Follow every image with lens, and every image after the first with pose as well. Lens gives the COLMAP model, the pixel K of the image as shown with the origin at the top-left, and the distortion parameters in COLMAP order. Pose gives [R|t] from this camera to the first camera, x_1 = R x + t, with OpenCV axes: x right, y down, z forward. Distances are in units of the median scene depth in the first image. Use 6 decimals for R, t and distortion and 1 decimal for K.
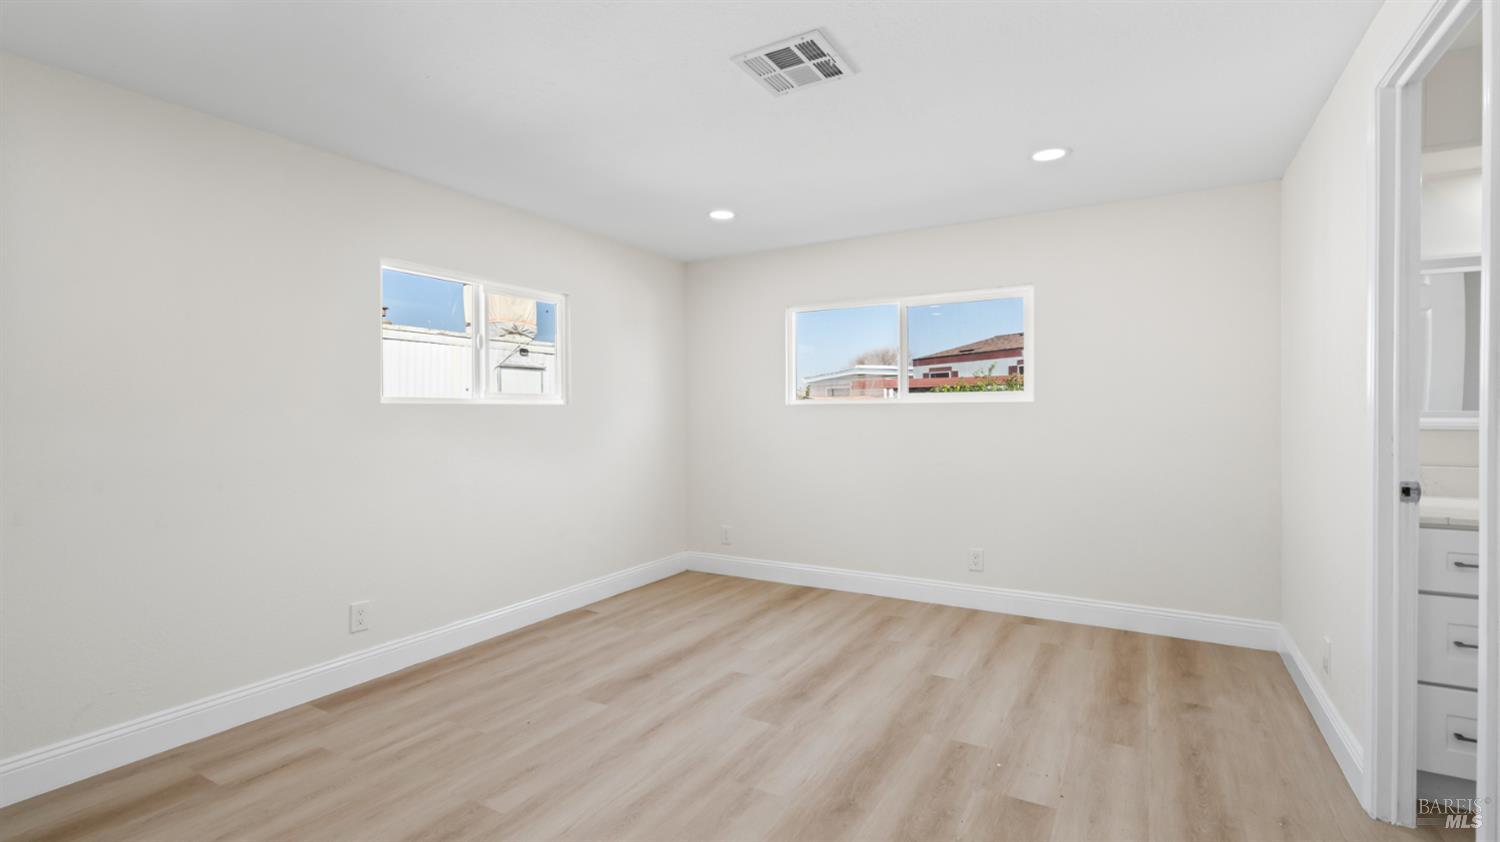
lens RADIAL K [[686.1, 0, 751.2], [0, 686.1, 415.2], [0, 0, 1]] dist [-0.001816, 0.000505]
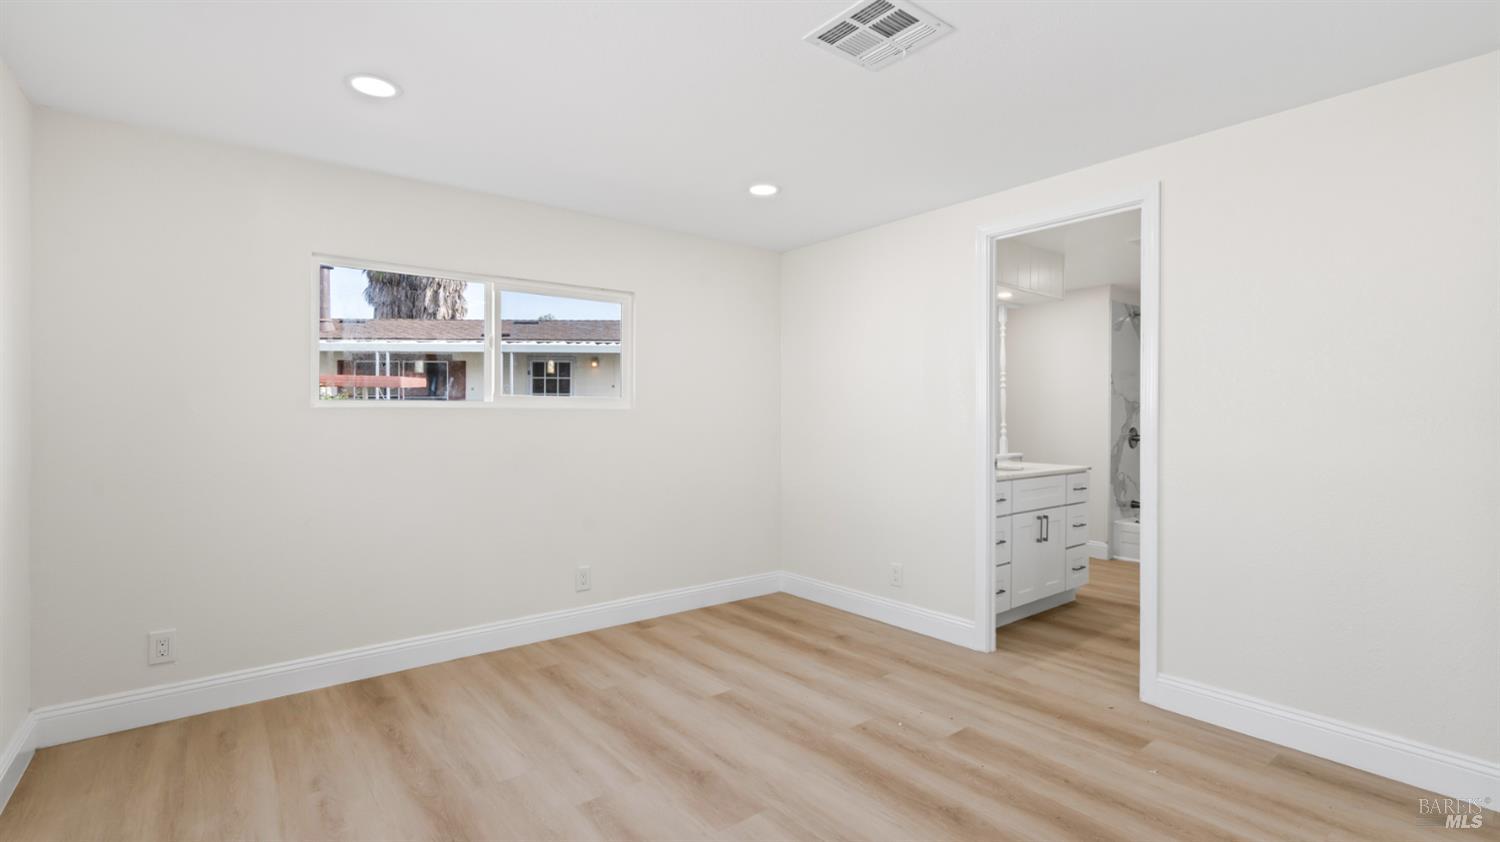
lens RADIAL K [[686.1, 0, 751.2], [0, 686.1, 415.2], [0, 0, 1]] dist [-0.001816, 0.000505]
pose [[0.357149, 0.000915, 0.934047, -0.594241], [0.001734, 0.999997, -0.001643, -0.010229], [-0.934046, 0.002206, 0.357146, 0.594534]]
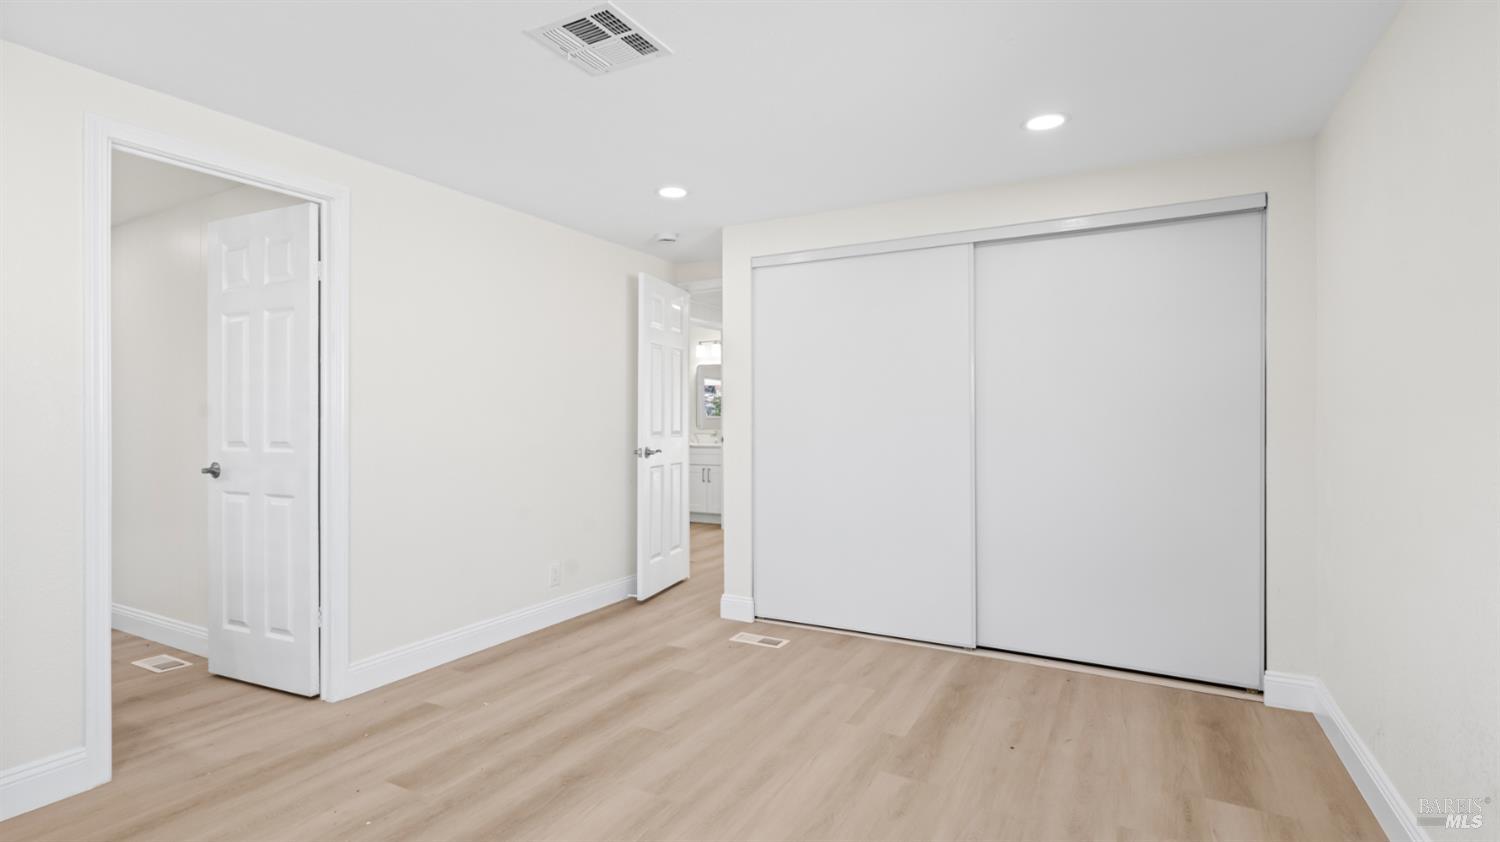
lens RADIAL K [[686.1, 0, 751.2], [0, 686.1, 415.2], [0, 0, 1]] dist [-0.001816, 0.000505]
pose [[-0.999563, 0.006817, -0.028747, -0.076808], [0.006901, 0.999972, -0.002838, -0.003313], [0.028727, -0.003035, -0.999583, 1.370258]]
